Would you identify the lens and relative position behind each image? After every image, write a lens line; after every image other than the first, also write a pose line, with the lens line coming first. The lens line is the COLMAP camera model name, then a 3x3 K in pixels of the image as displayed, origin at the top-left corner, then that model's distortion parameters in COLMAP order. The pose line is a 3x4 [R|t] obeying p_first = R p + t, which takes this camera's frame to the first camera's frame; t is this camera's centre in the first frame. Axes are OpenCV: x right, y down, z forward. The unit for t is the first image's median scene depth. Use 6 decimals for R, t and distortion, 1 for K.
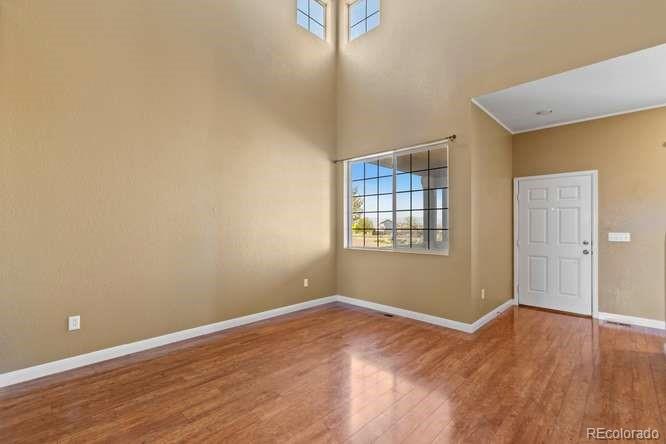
lens RADIAL K [[300.1, 0, 333.1], [0, 300.1, 225.8], [0, 0, 1]] dist [0.006493, -0.000227]
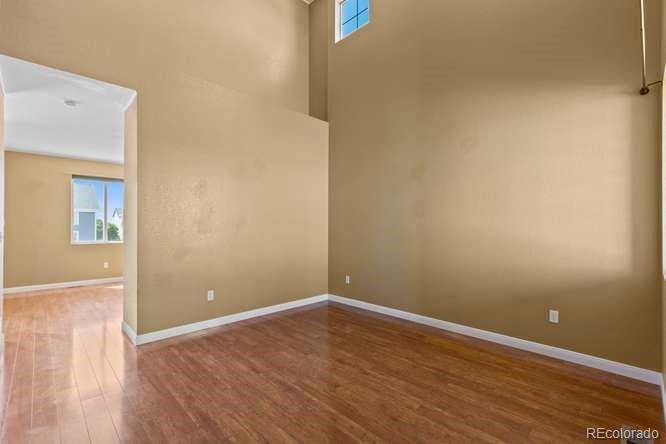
lens RADIAL K [[300.1, 0, 333.1], [0, 300.1, 225.8], [0, 0, 1]] dist [0.006493, -0.000227]
pose [[-0.030426, -0.004943, -0.999525, 0.668674], [0.002632, 0.999984, -0.005025, 0.005127], [0.999534, -0.002784, -0.030412, 0.683269]]
